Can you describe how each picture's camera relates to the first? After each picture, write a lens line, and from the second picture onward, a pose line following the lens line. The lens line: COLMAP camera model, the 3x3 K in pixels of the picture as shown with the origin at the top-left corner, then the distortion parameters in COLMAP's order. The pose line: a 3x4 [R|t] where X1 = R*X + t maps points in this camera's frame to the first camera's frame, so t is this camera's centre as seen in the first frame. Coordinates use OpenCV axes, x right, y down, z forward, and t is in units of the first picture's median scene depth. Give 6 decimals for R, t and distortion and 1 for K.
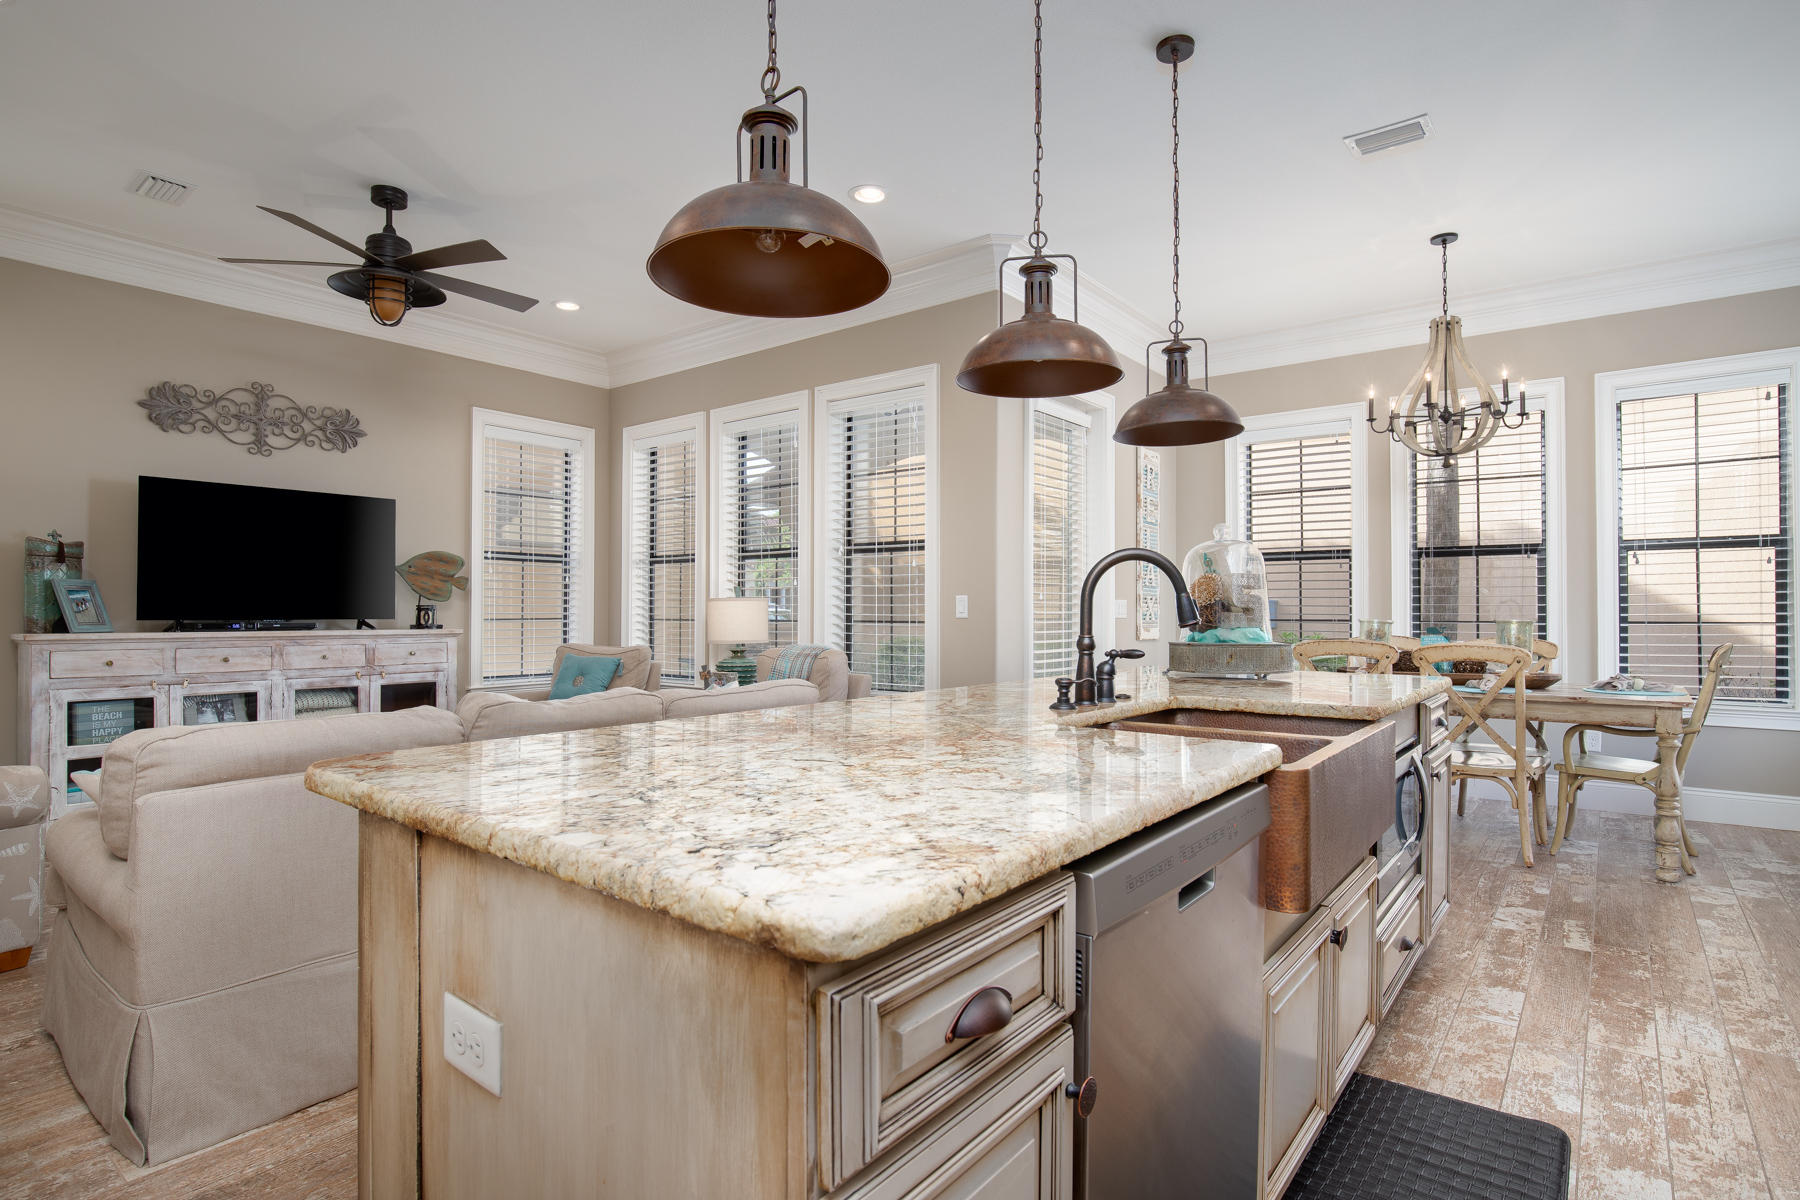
lens RADIAL K [[911.5, 0, 916.4], [0, 911.5, 603.0], [0, 0, 1]] dist [-0.035716, 0.007781]
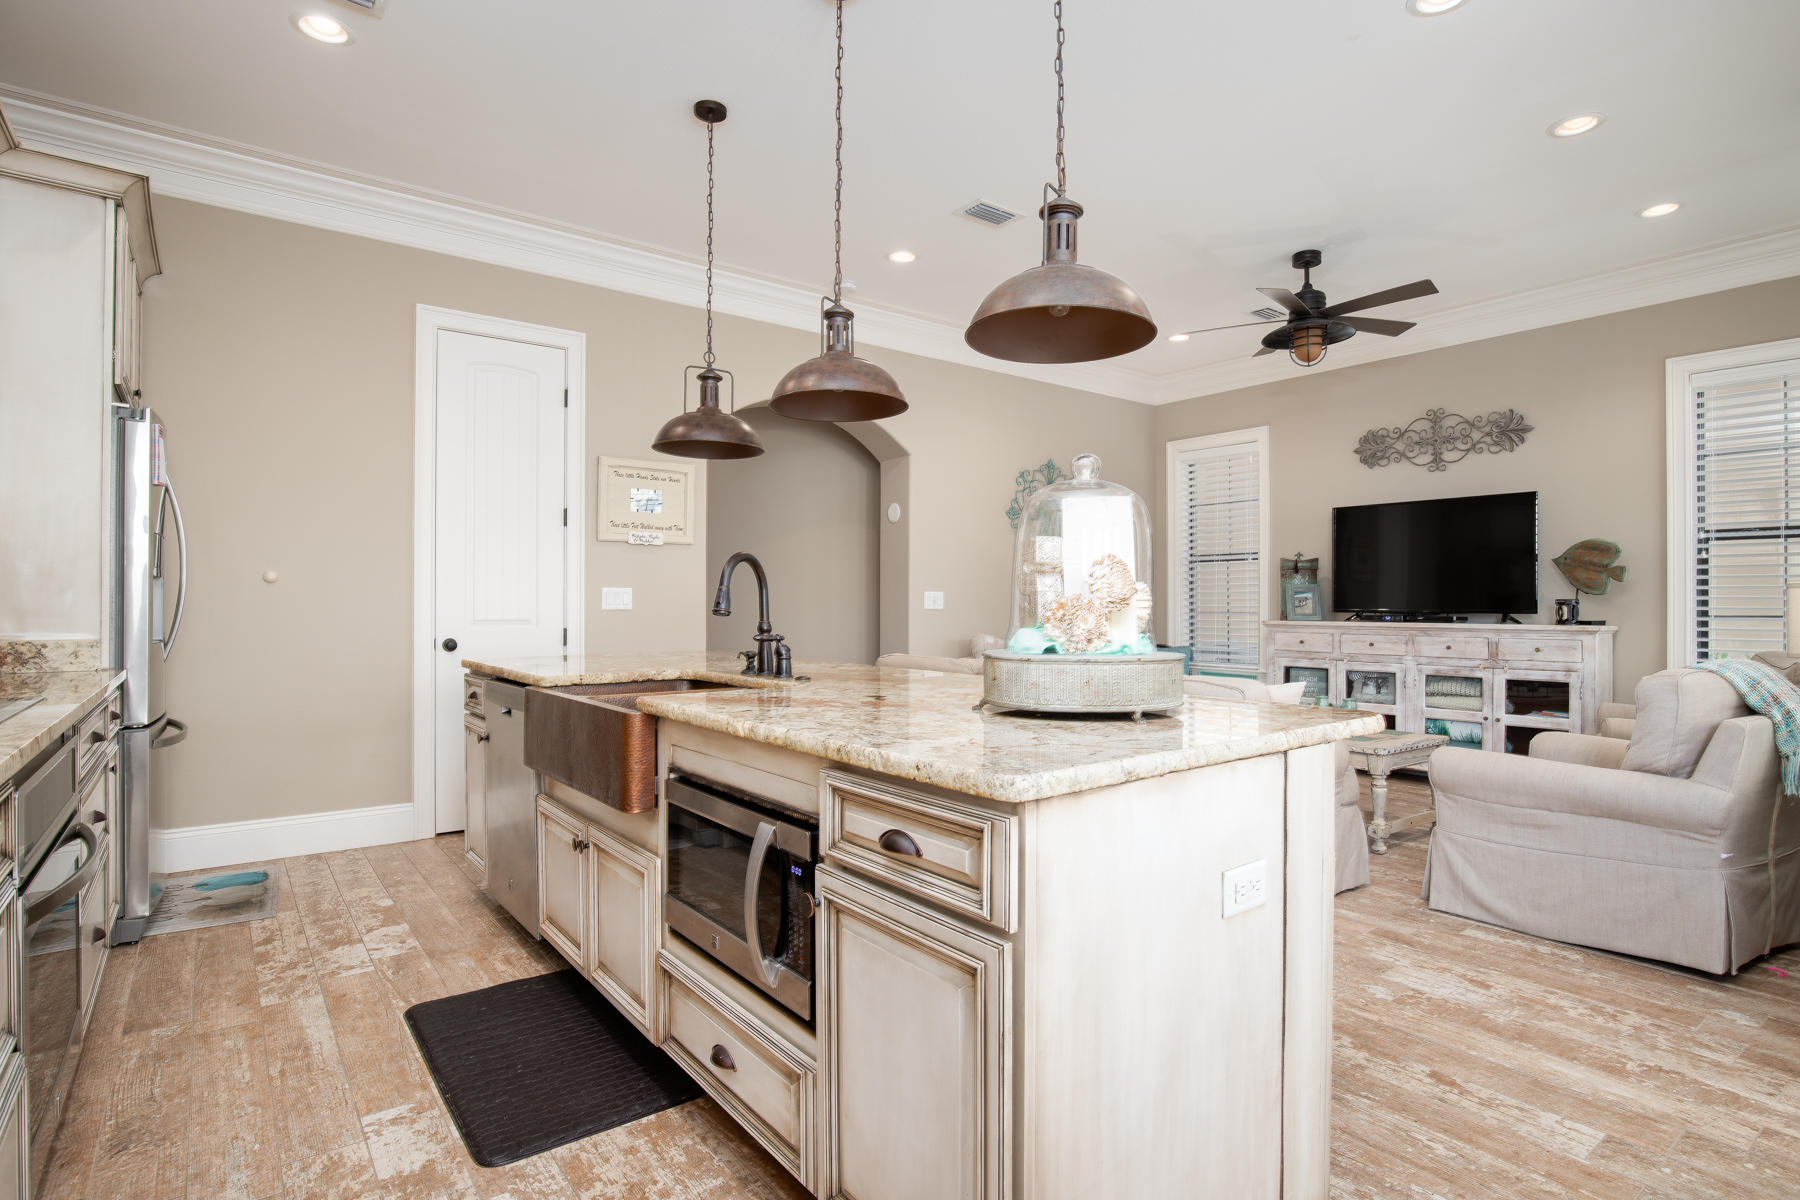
lens RADIAL K [[911.5, 0, 896.7], [0, 911.5, 609.1], [0, 0, 1]] dist [-0.035716, 0.007781]
pose [[-0.262432, 0.001106, -0.964950, 0.589004], [0.006424, 0.999979, -0.000601, 0.009650], [0.964929, -0.006357, -0.262434, 0.647492]]
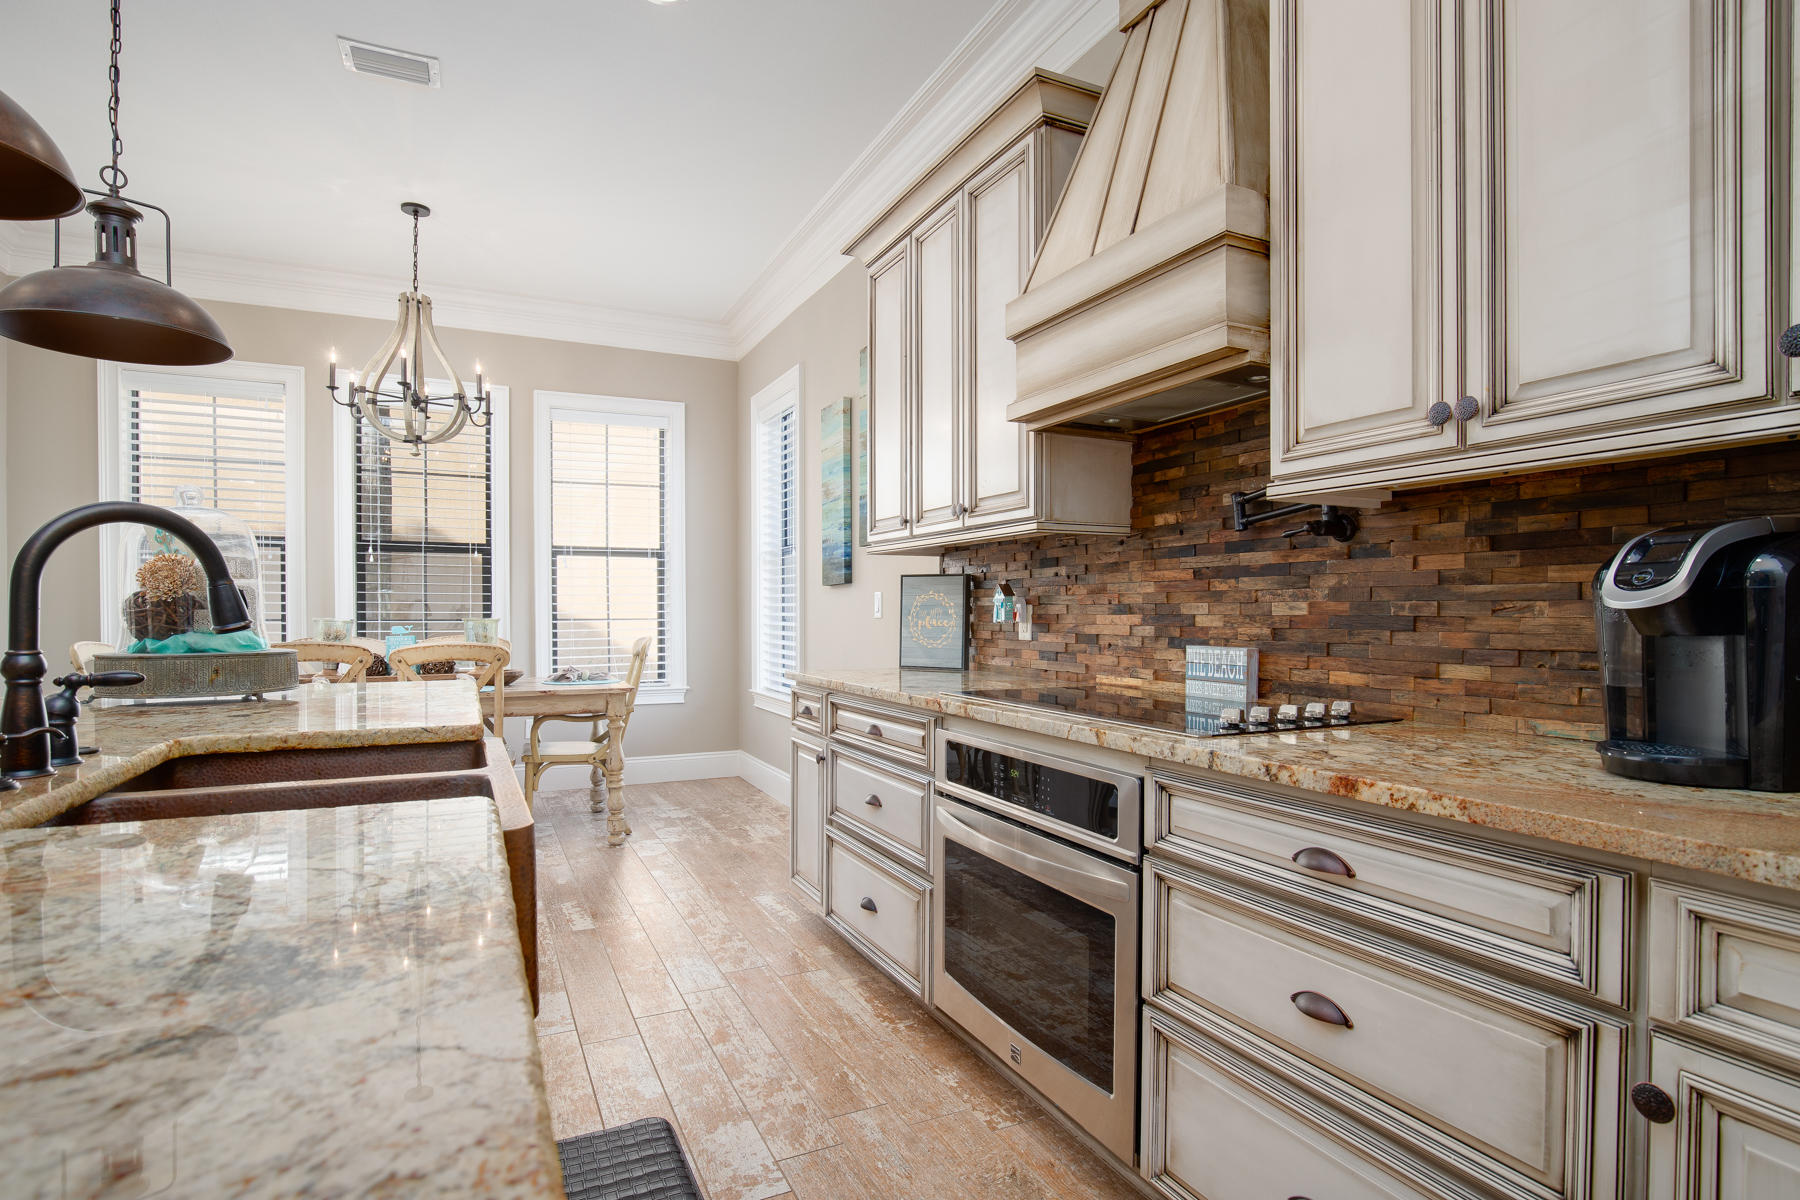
lens RADIAL K [[911.5, 0, 939.3], [0, 911.5, 626.3], [0, 0, 1]] dist [-0.035716, 0.007781]
pose [[0.433830, -0.014909, 0.900871, -0.022281], [-0.010039, 0.999721, 0.021379, 0.001496], [-0.900939, -0.018319, 0.433559, 0.108964]]
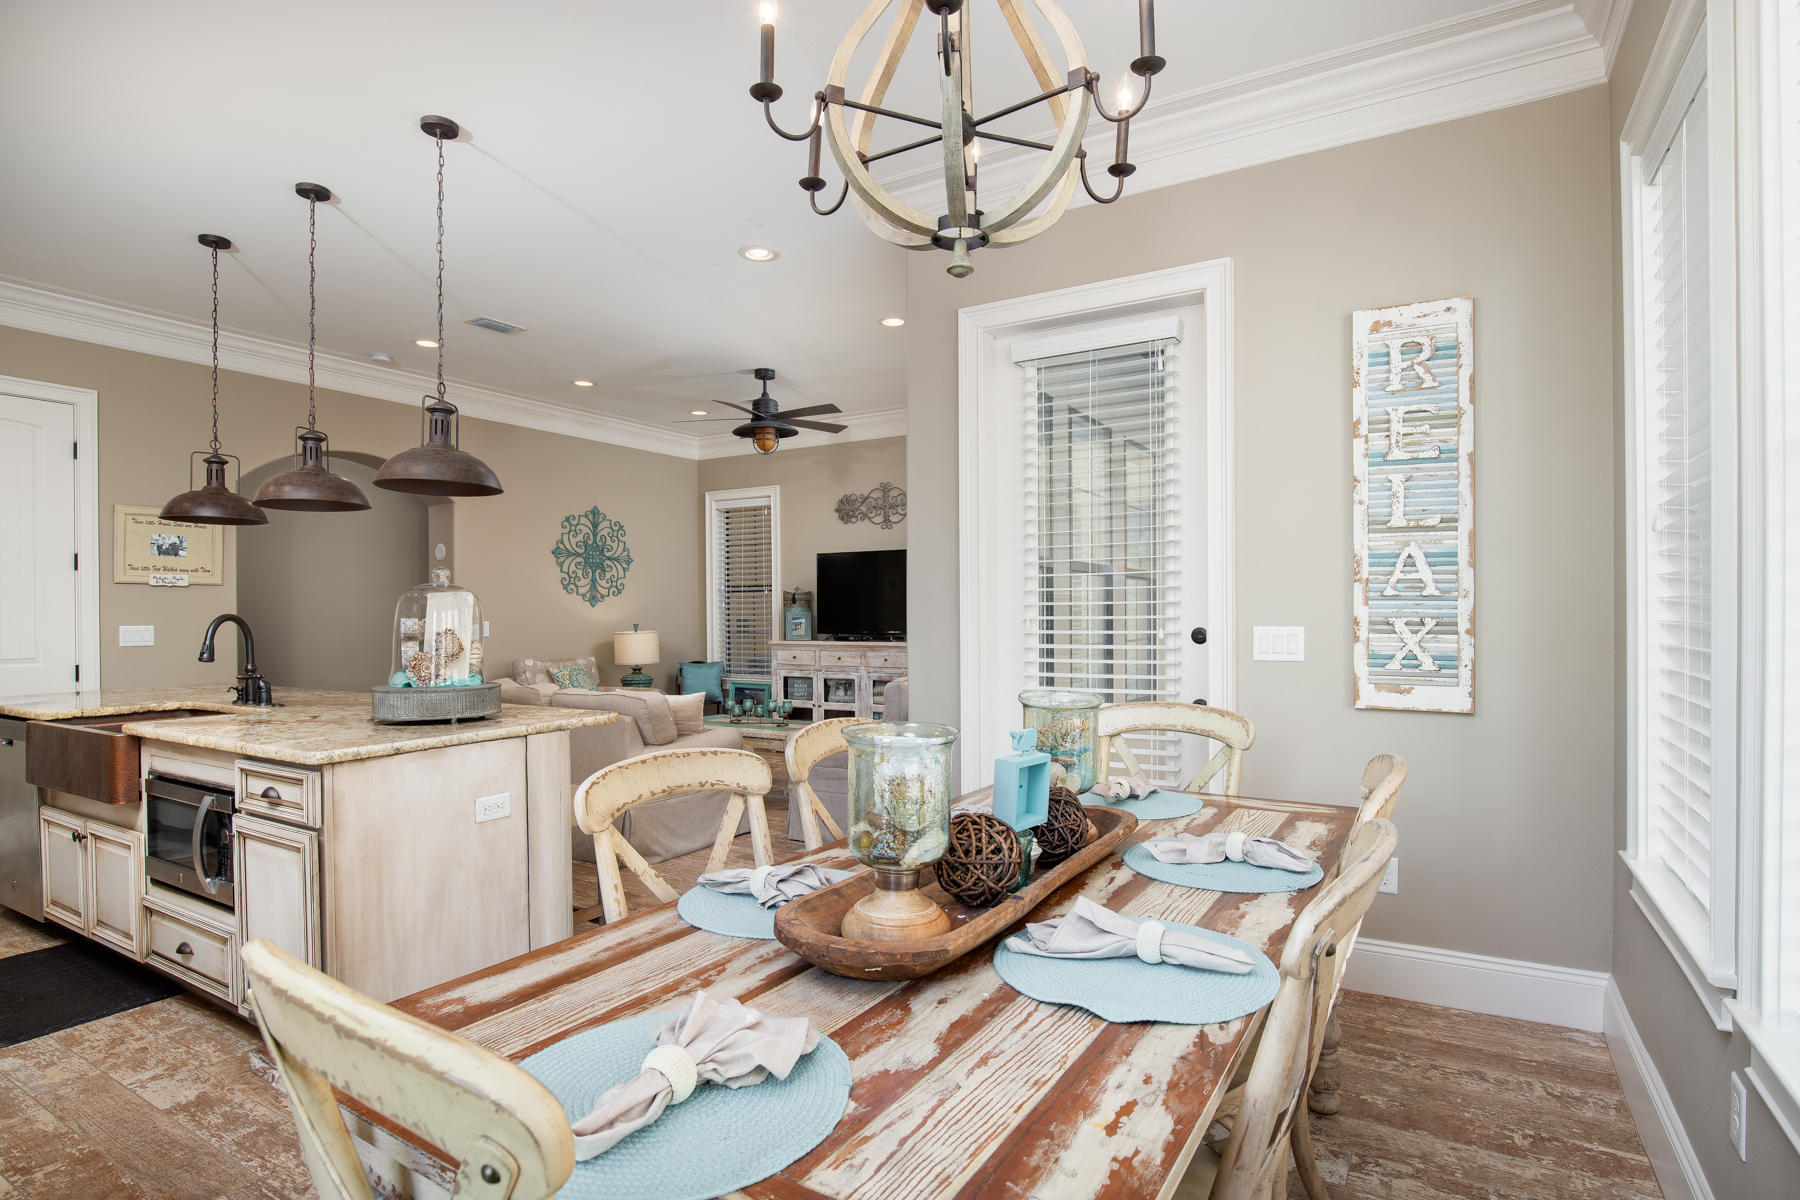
lens RADIAL K [[911.5, 0, 918.4], [0, 911.5, 619.0], [0, 0, 1]] dist [-0.035716, 0.007781]
pose [[0.128476, 0.003800, -0.991705, 0.872328], [0.014847, 0.999873, 0.005755, -0.016791], [0.991601, -0.015464, 0.128403, 0.872643]]
